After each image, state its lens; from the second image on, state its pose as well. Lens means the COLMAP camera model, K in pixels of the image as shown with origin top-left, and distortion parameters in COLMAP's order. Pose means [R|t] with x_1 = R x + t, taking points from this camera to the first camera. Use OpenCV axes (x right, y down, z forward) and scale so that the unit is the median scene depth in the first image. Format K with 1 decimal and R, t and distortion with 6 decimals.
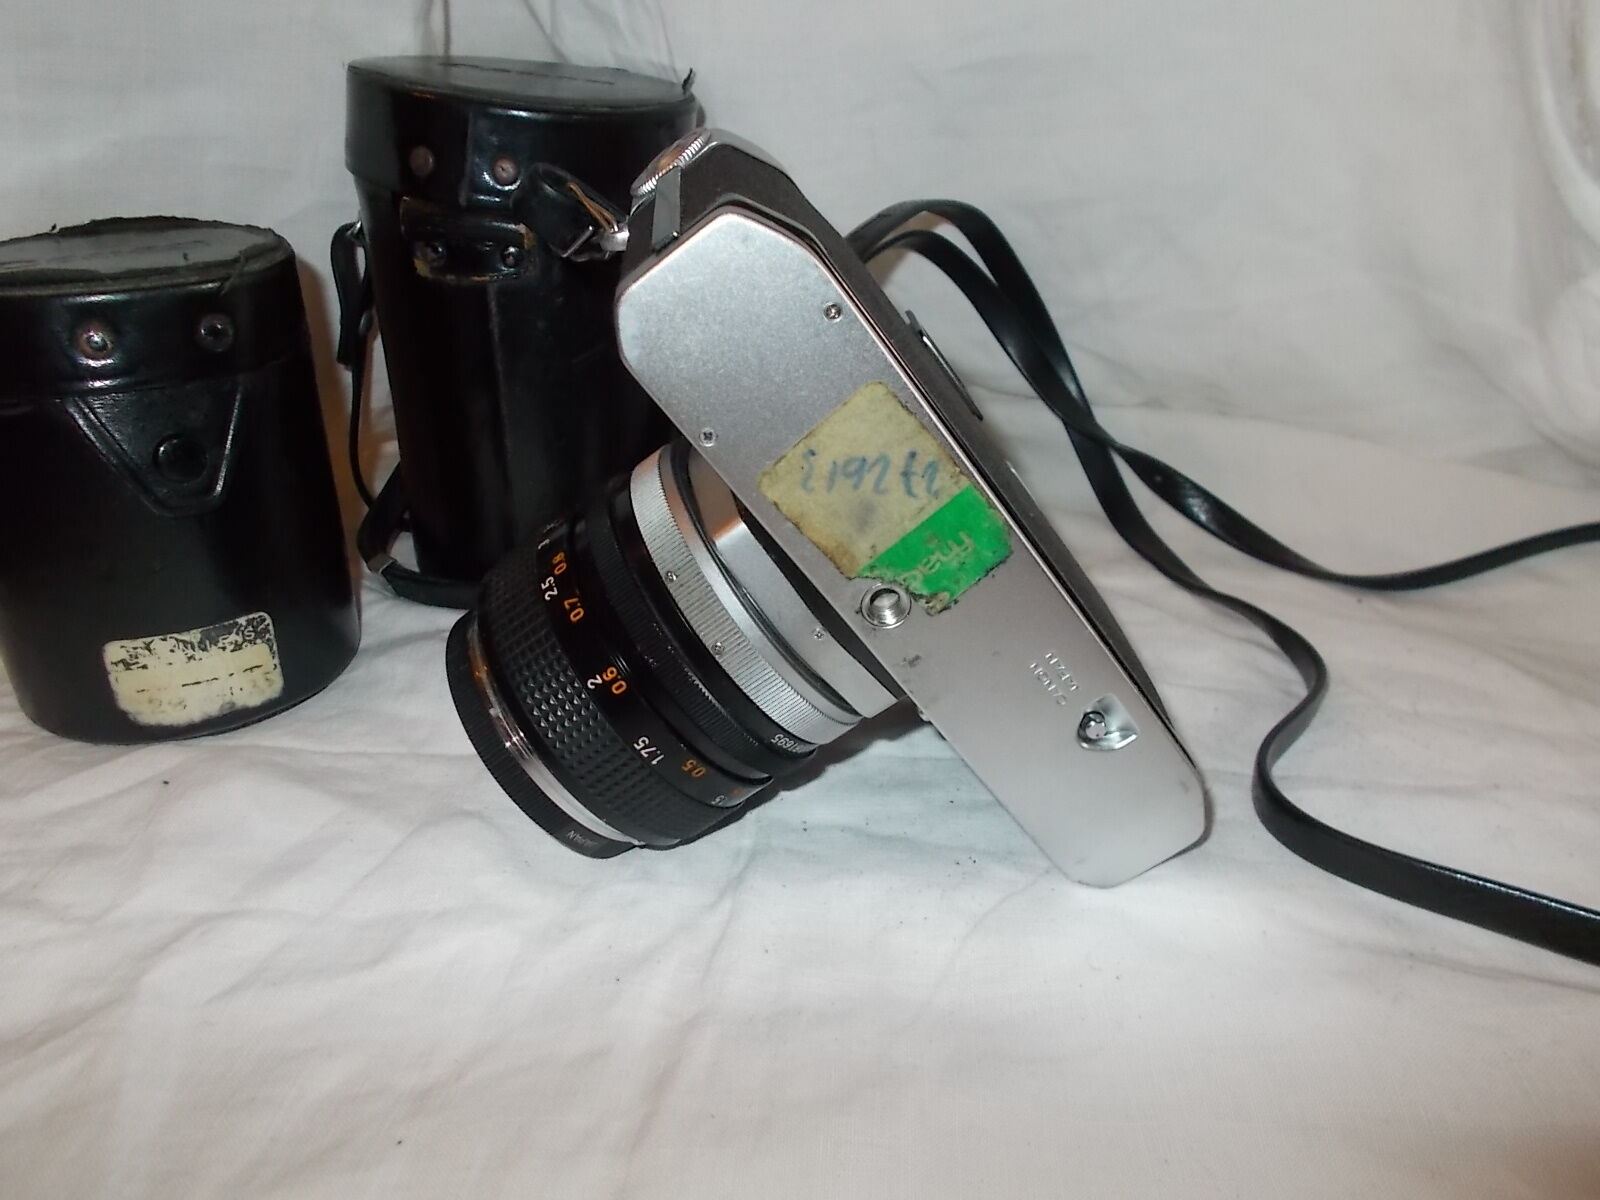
lens RADIAL K [[1229.5, 0, 788.2], [0, 1229.5, 596.7], [0, 0, 1]] dist [0.002221, -0.015672]
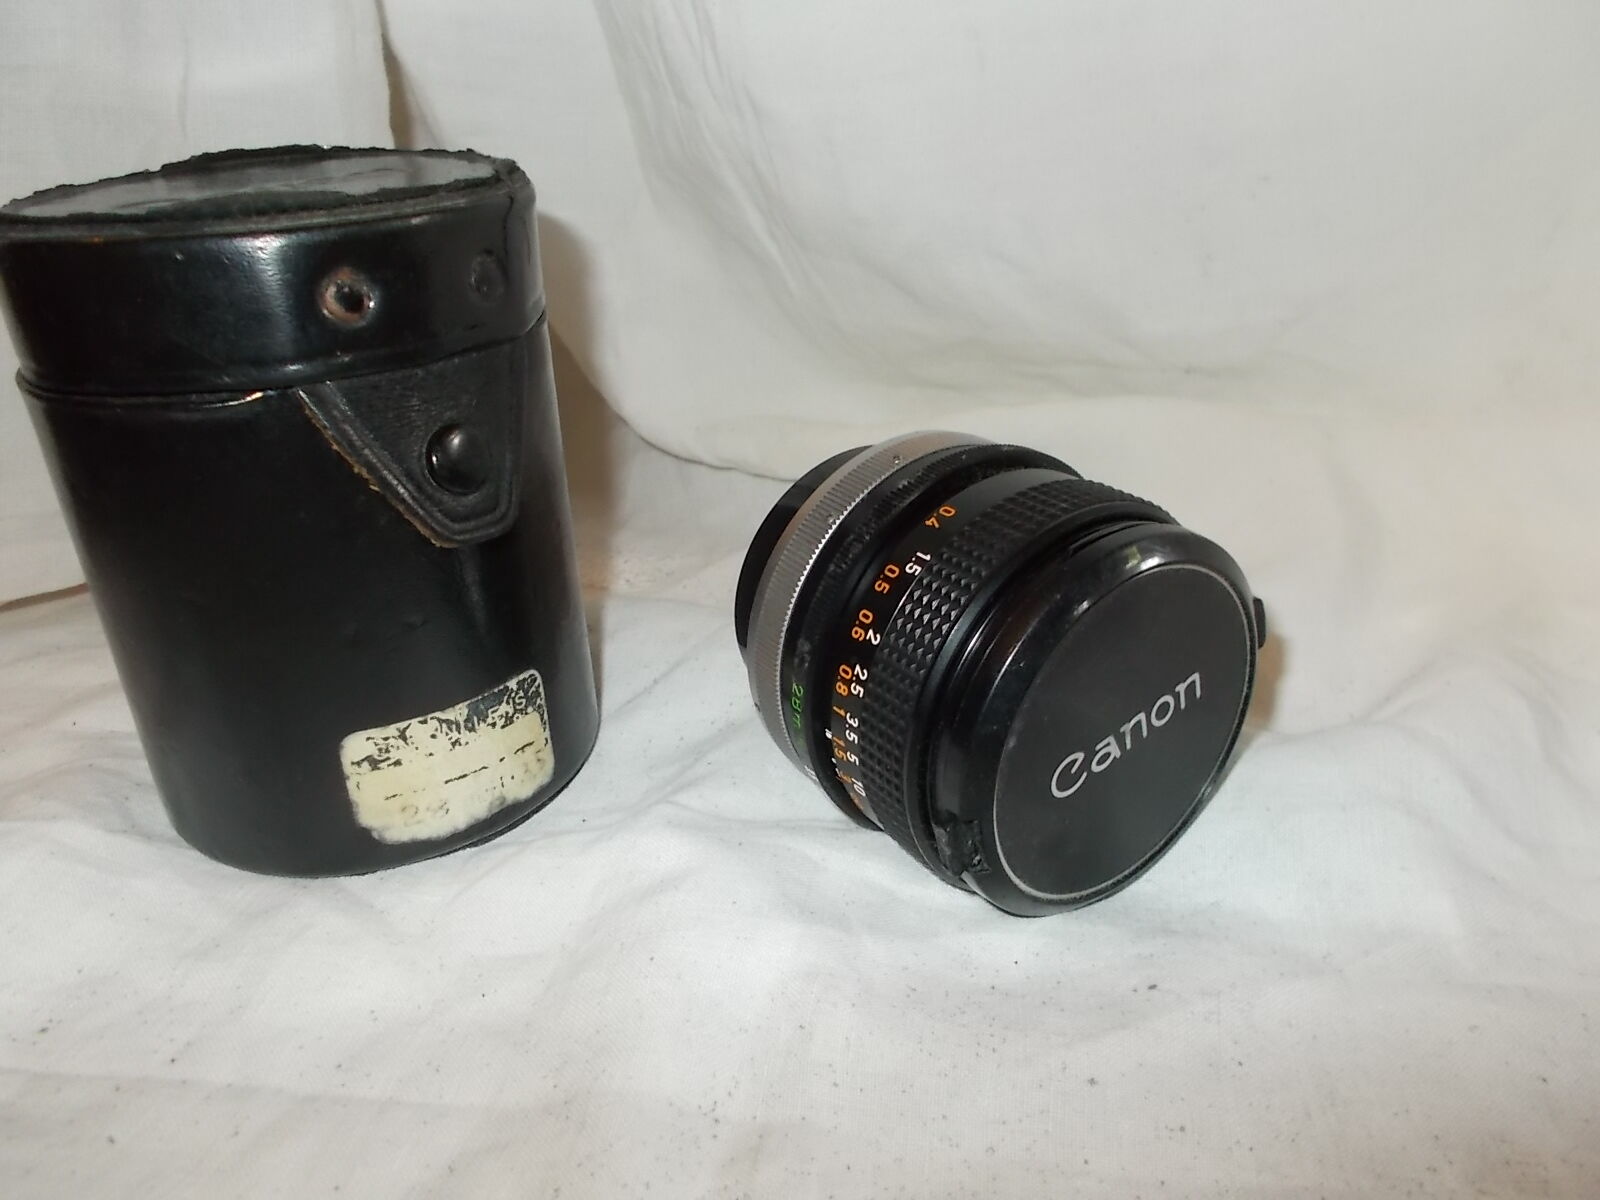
lens RADIAL K [[1229.5, 0, 788.2], [0, 1229.5, 610.9], [0, 0, 1]] dist [0.002221, -0.015672]
pose [[0.986240, -0.099406, 0.132092, -0.376345], [0.098002, 0.995039, 0.017097, -0.020131], [-0.133137, -0.003917, 0.991090, 0.257109]]
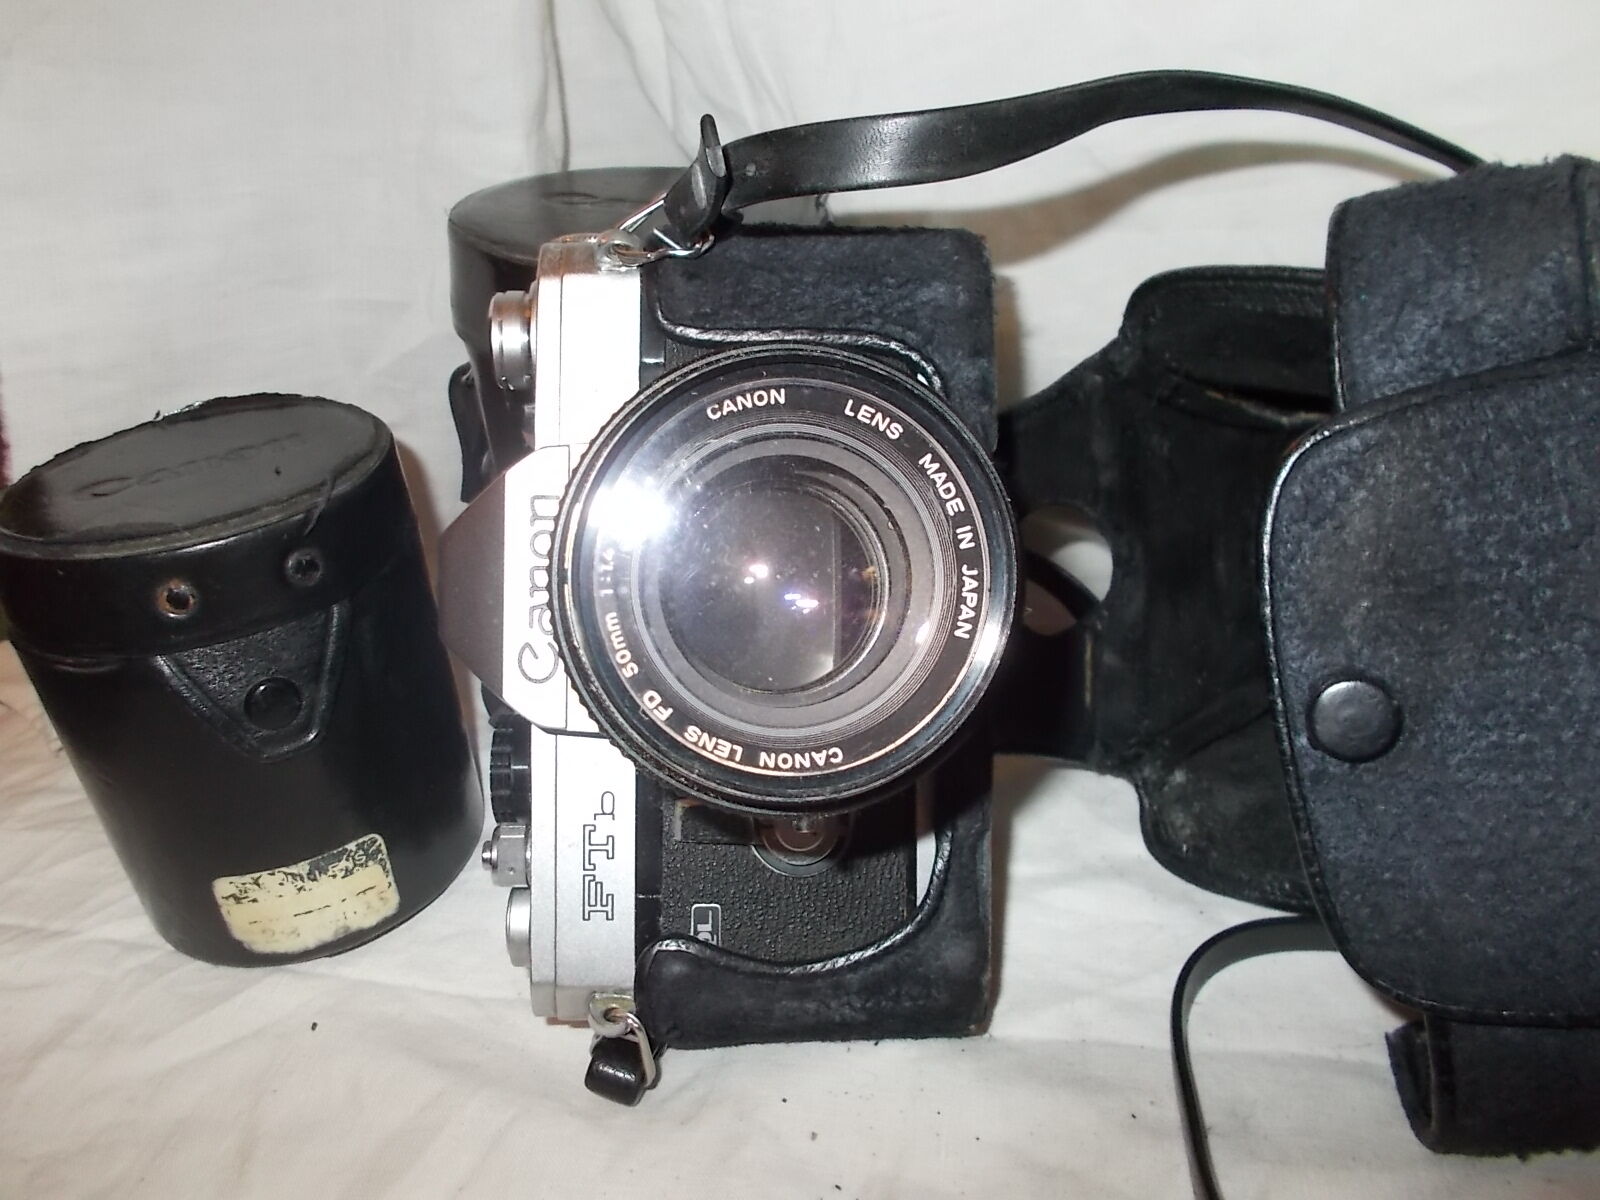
lens RADIAL K [[1229.5, 0, 796.5], [0, 1229.5, 592.8], [0, 0, 1]] dist [0.002221, -0.015672]
pose [[0.989027, -0.004245, -0.147673, 0.034502], [0.013728, 0.997903, 0.063254, -0.230667], [0.147095, -0.064587, 0.987011, 0.130302]]
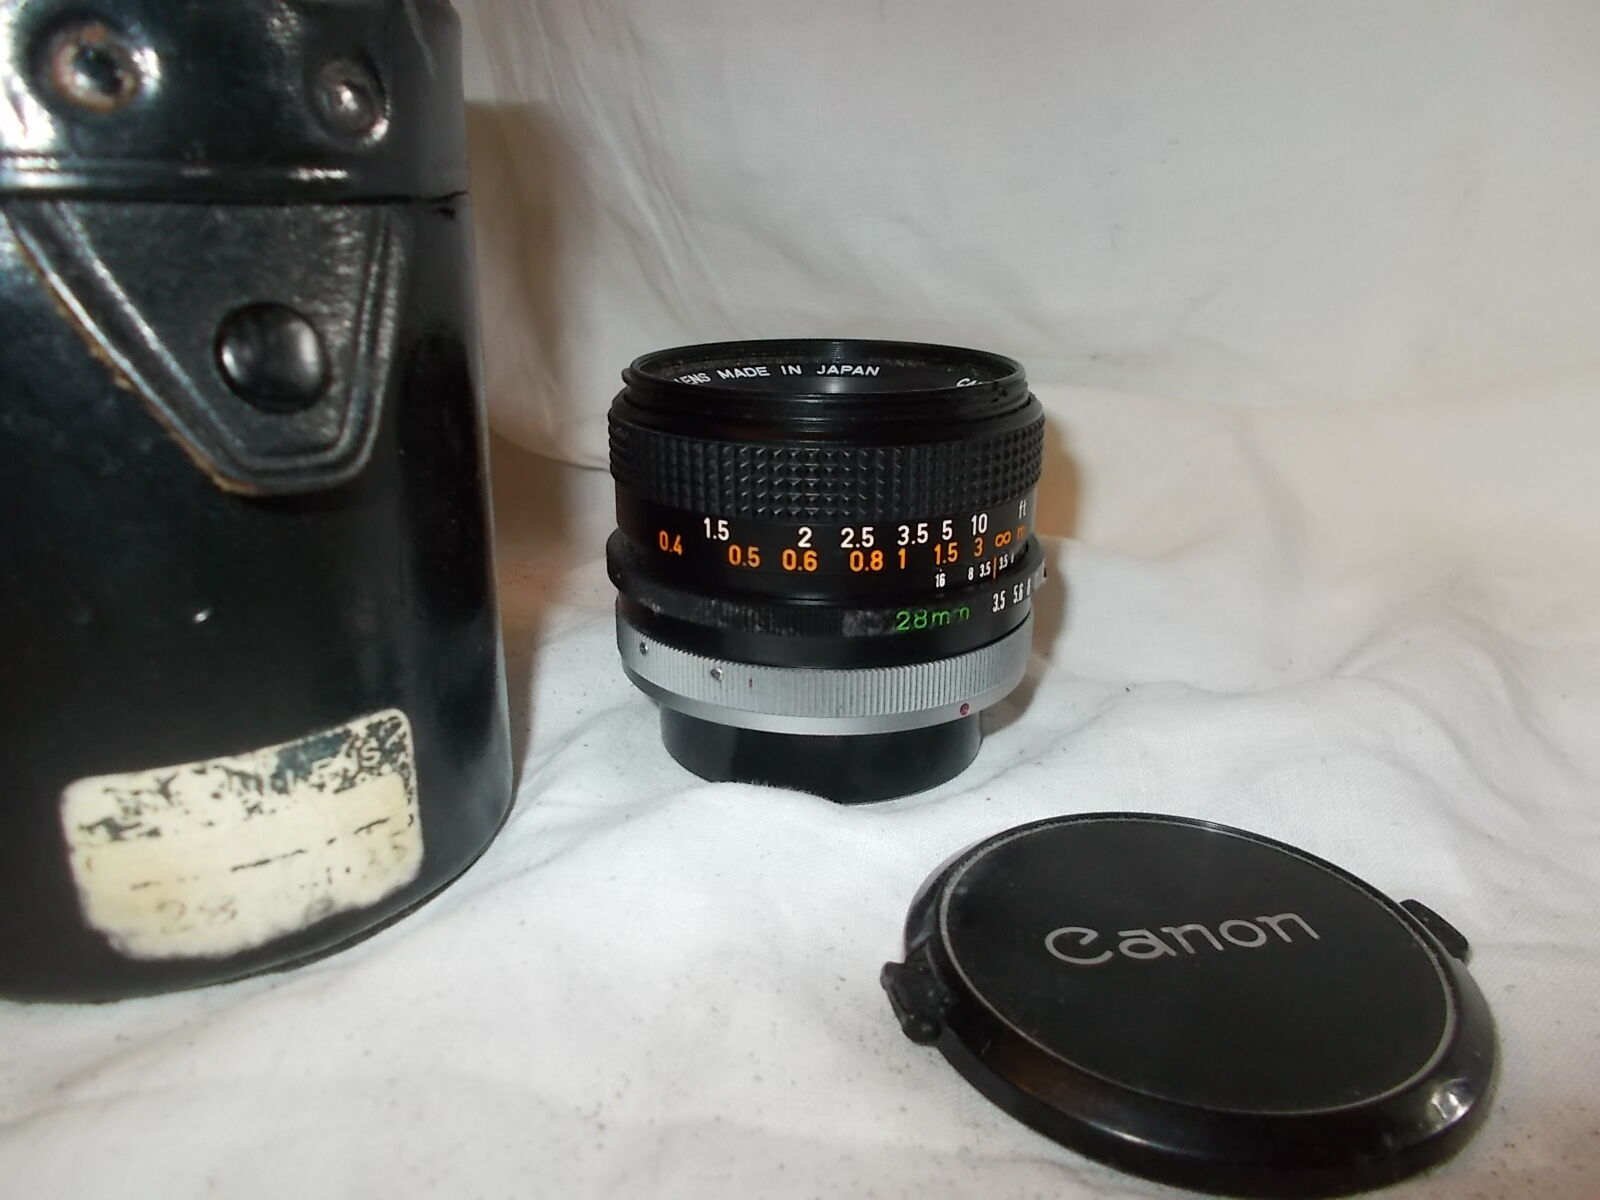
lens RADIAL K [[1229.5, 0, 809.1], [0, 1229.5, 575.6], [0, 0, 1]] dist [0.002221, -0.015672]
pose [[0.994112, -0.014182, 0.107424, -0.319708], [0.025576, 0.994096, -0.105443, 0.015748], [-0.105294, 0.107570, 0.988606, 0.496095]]
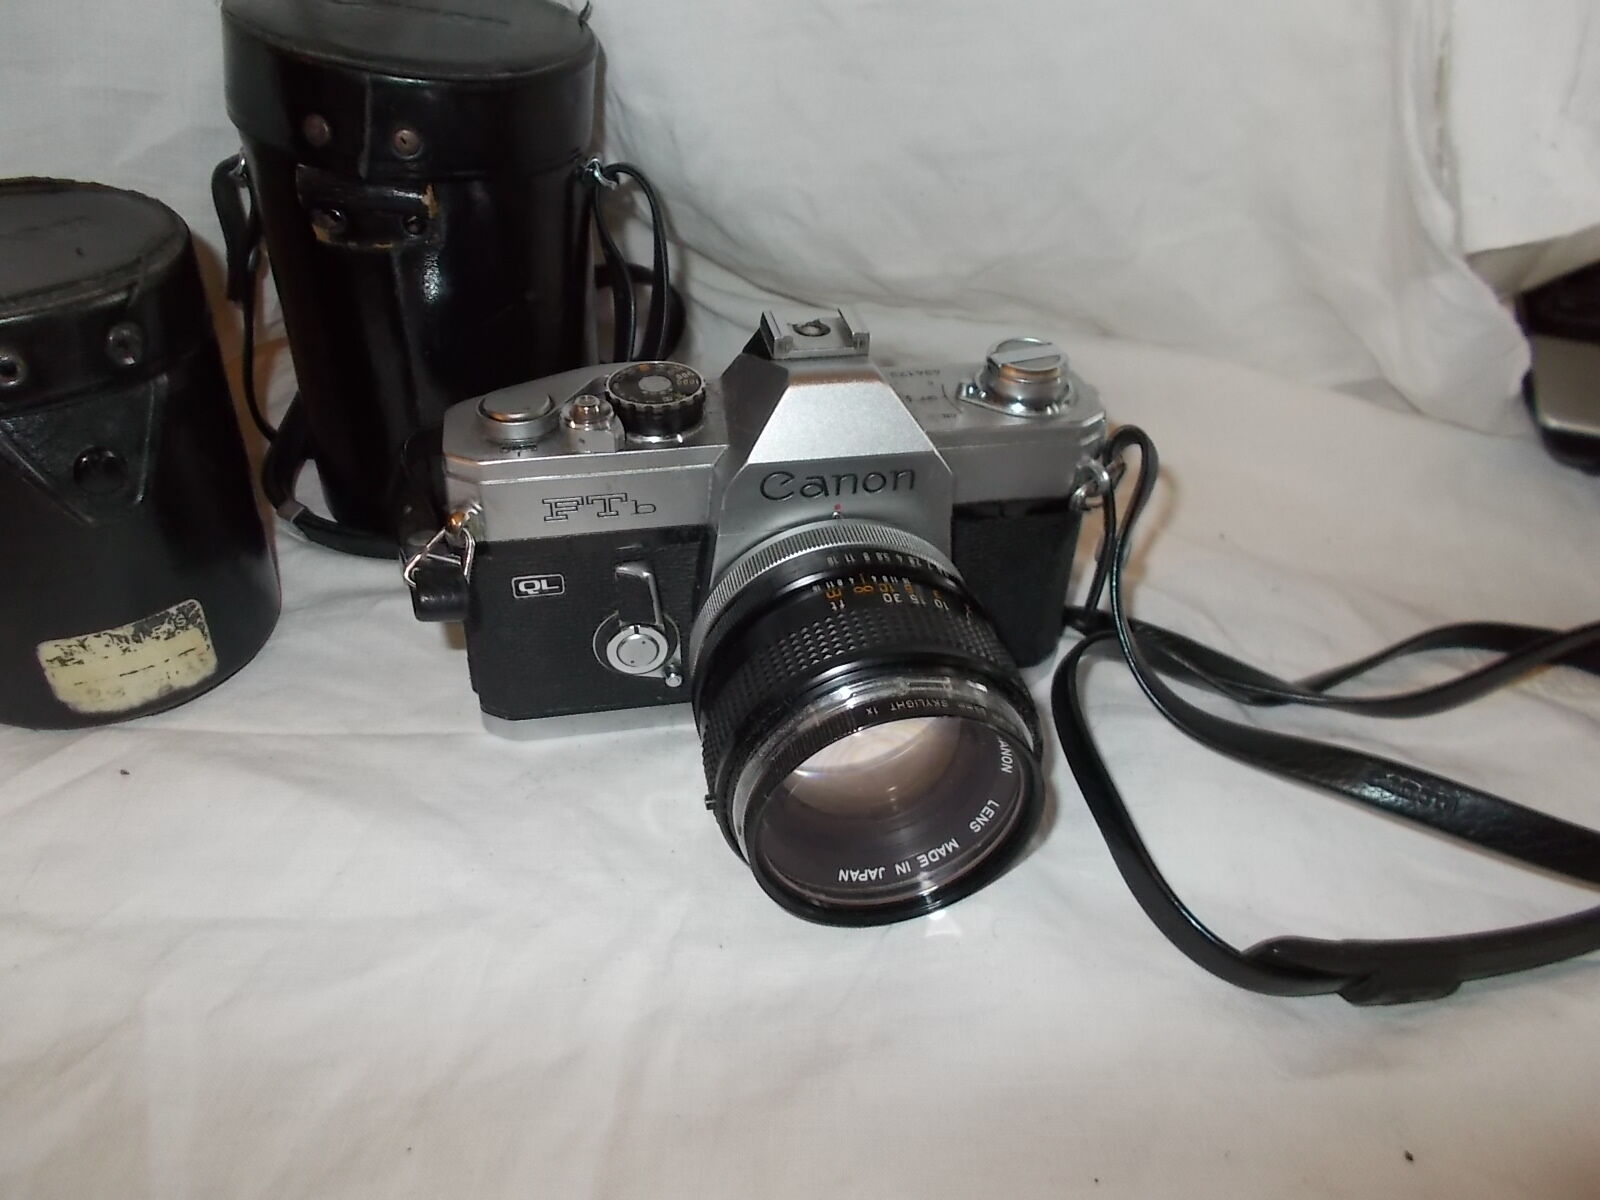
lens RADIAL K [[1229.5, 0, 805.1], [0, 1229.5, 603.0], [0, 0, 1]] dist [0.002221, -0.015672]
pose [[0.993226, -0.023798, 0.113734, -0.037006], [0.001707, 0.981685, 0.190503, -0.181404], [-0.116184, -0.189018, 0.975076, -0.060101]]
